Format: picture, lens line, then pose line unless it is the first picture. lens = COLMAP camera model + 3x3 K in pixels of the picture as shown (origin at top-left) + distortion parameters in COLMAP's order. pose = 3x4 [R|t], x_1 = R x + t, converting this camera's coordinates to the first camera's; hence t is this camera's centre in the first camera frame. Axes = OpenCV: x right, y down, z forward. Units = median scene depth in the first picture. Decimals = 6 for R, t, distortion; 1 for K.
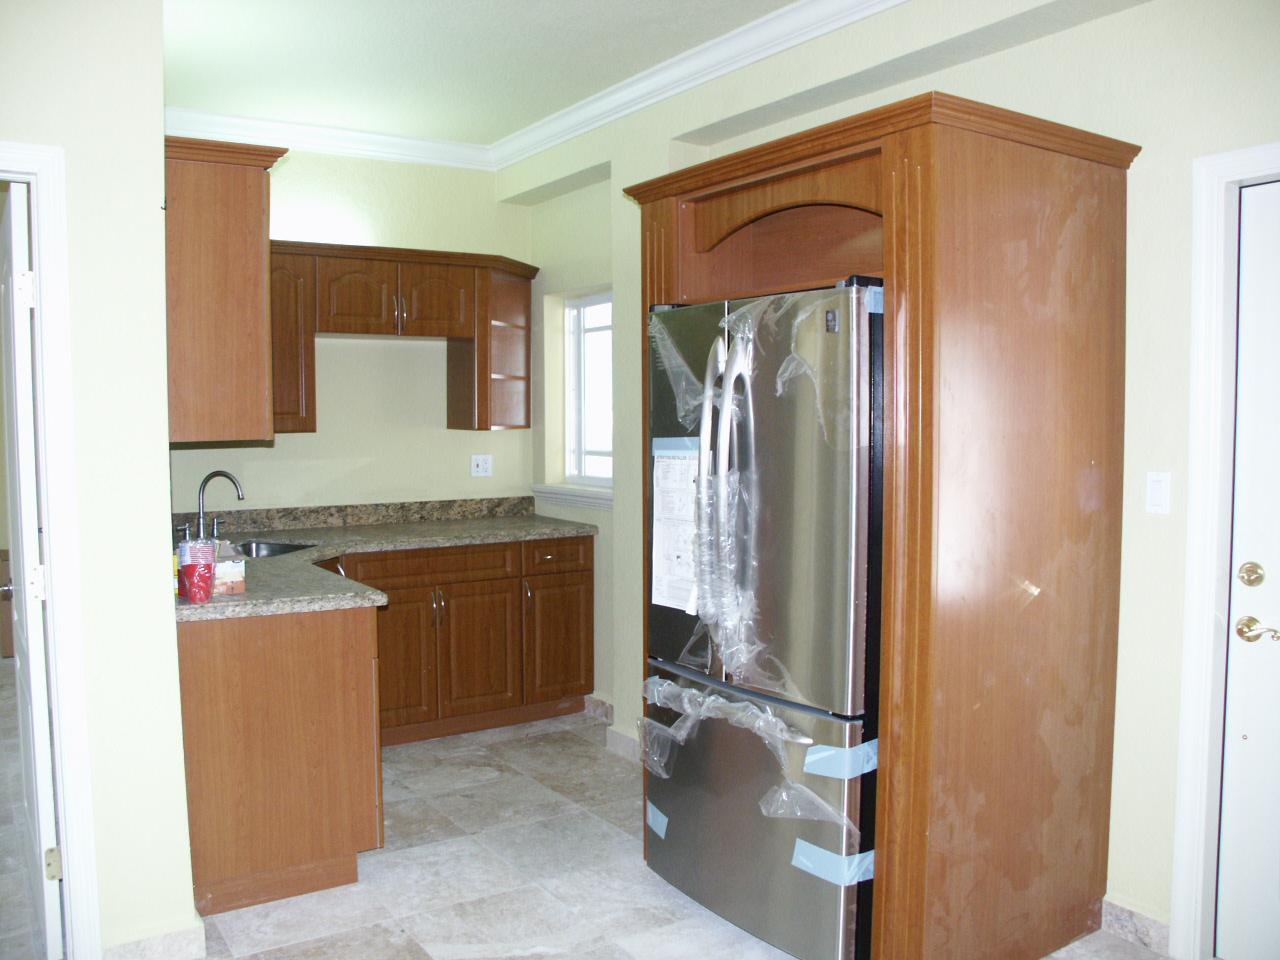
lens RADIAL K [[1063.8, 0, 640.0], [0, 1063.8, 480.0], [0, 0, 1]] dist [-0.187767, 0.186654]
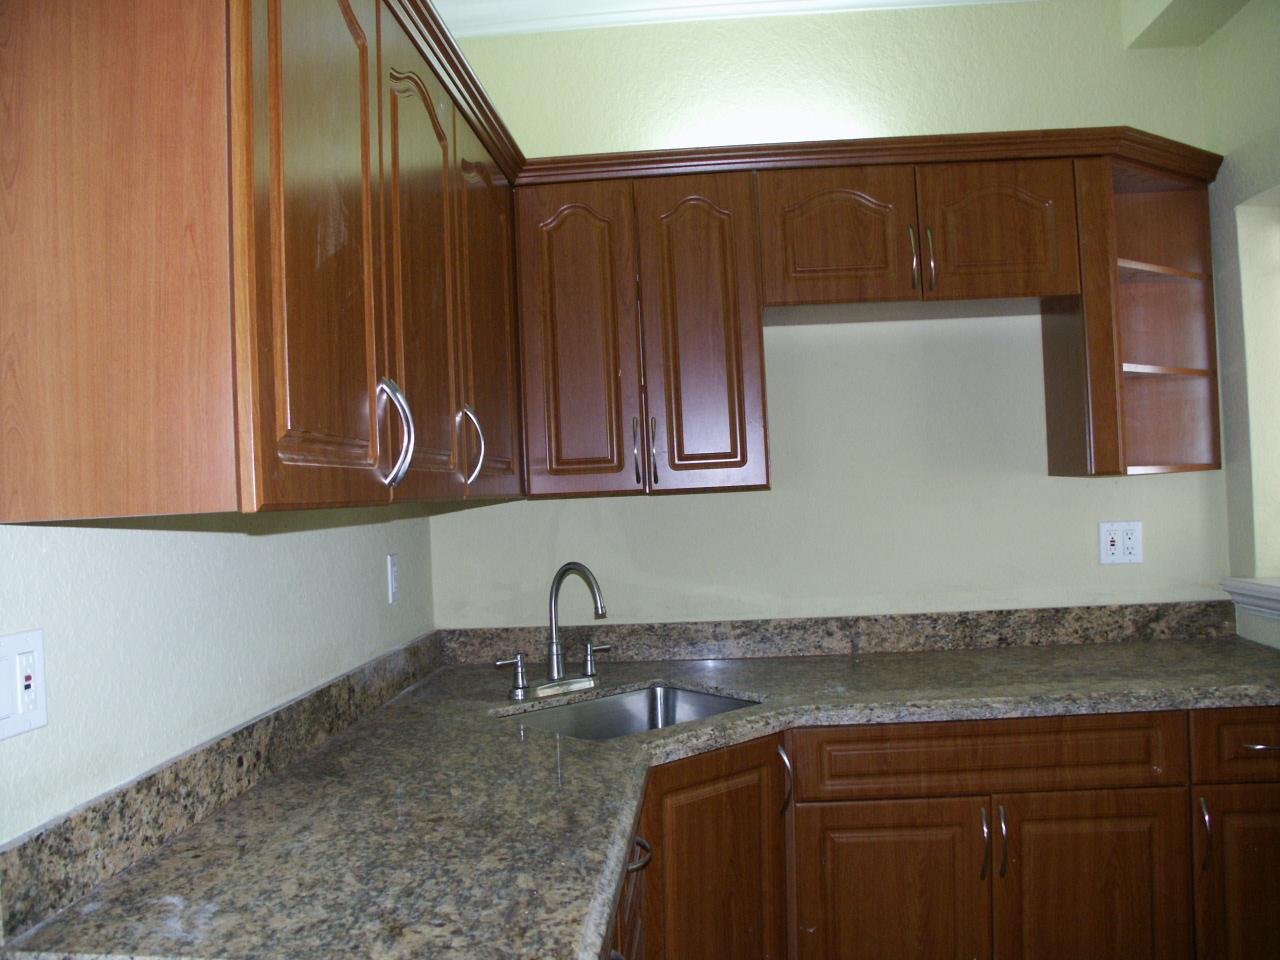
lens RADIAL K [[1063.8, 0, 640.0], [0, 1063.8, 480.0], [0, 0, 1]] dist [-0.187767, 0.186654]
pose [[0.781382, -0.034910, -0.623075, -0.017188], [0.000701, 0.998482, -0.055066, -0.018197], [0.624052, 0.042591, 0.780221, 0.488119]]
